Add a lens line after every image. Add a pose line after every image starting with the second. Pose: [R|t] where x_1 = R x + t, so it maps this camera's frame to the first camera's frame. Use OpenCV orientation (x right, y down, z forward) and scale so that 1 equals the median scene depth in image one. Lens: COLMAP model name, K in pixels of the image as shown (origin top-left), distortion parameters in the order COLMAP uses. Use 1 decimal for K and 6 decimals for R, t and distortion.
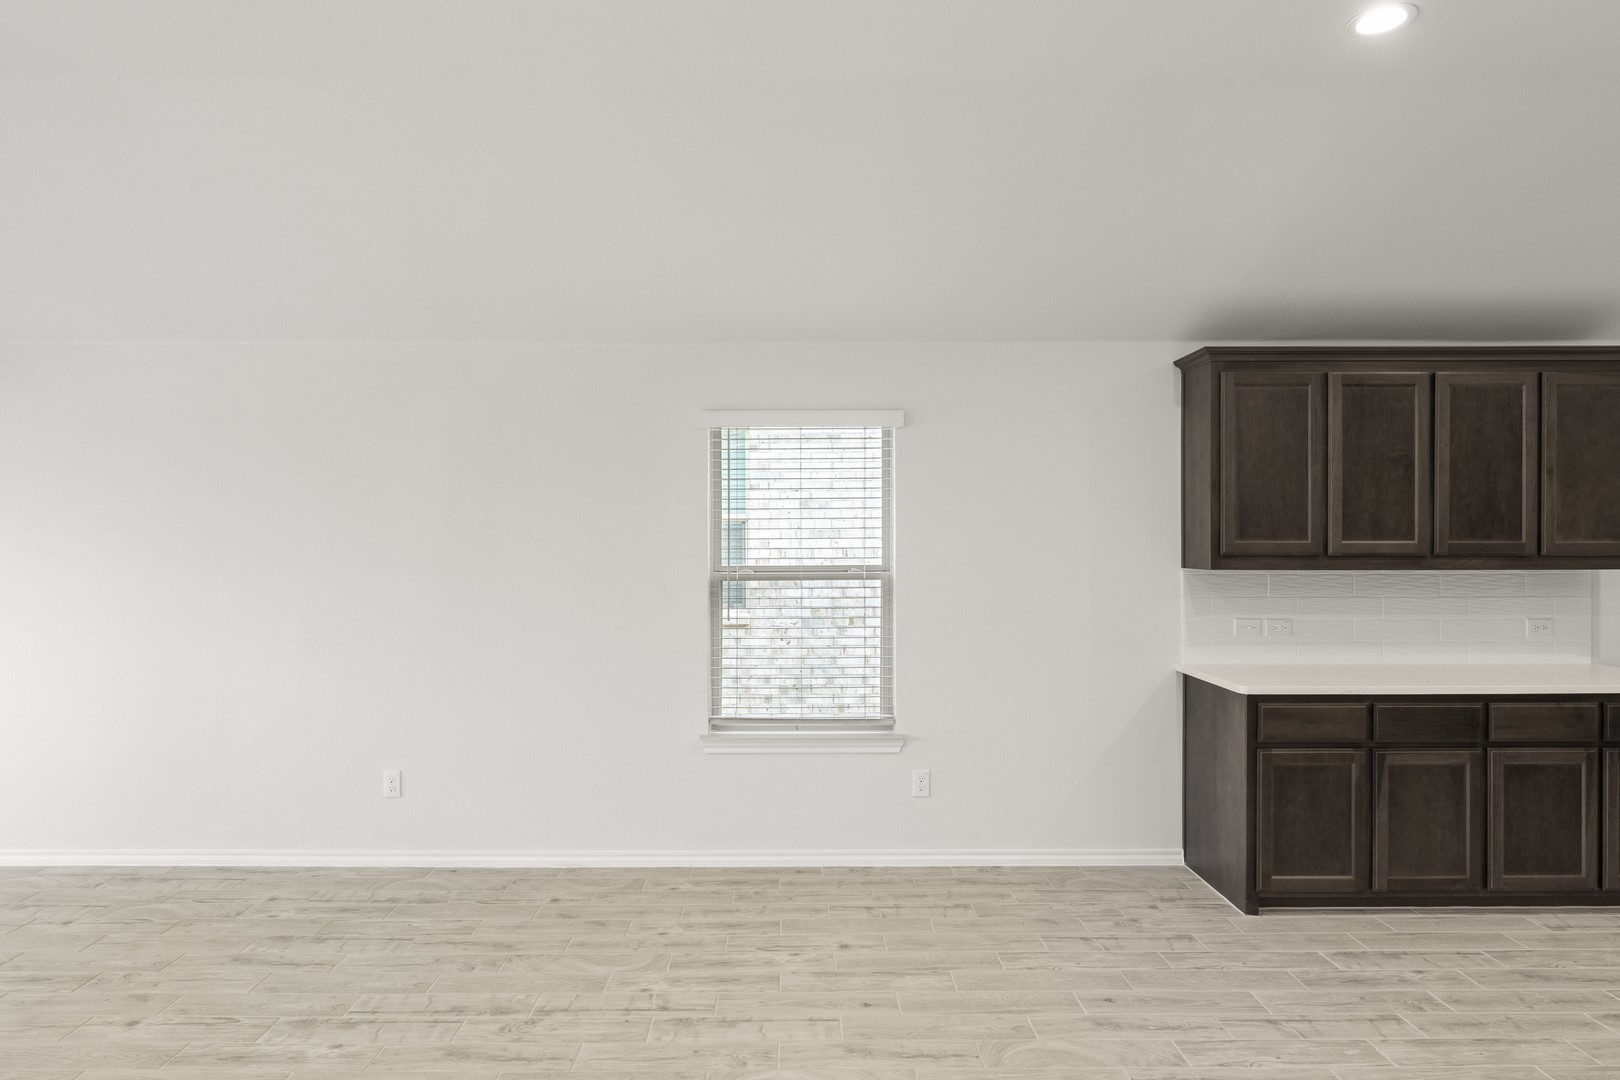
lens RADIAL K [[942.2, 0, 801.6], [0, 942.2, 546.0], [0, 0, 1]] dist [0.000682, 0.000338]
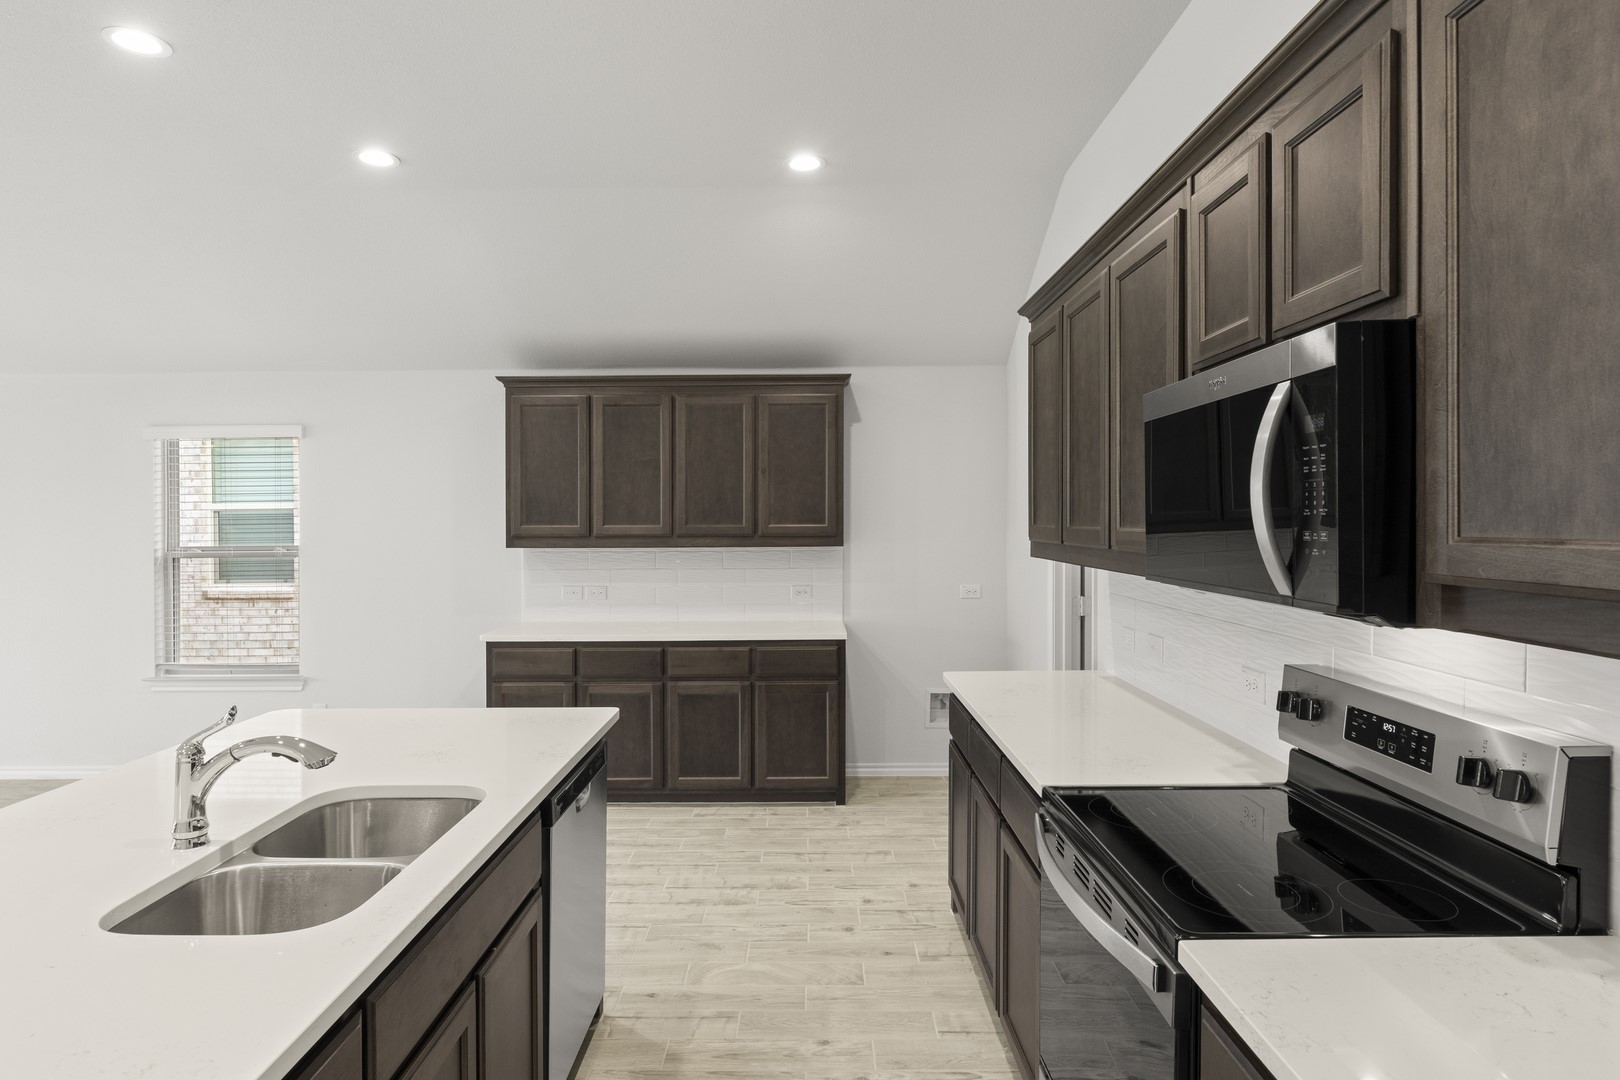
lens RADIAL K [[884.5, 0, 738.8], [0, 884.5, 532.7], [0, 0, 1]] dist [-0.003490, 0.001339]
pose [[0.999958, -0.004158, -0.008122, 0.838654], [0.004161, 0.999991, 0.000301, 0.005869], [0.008120, -0.000334, 0.999967, -0.238989]]
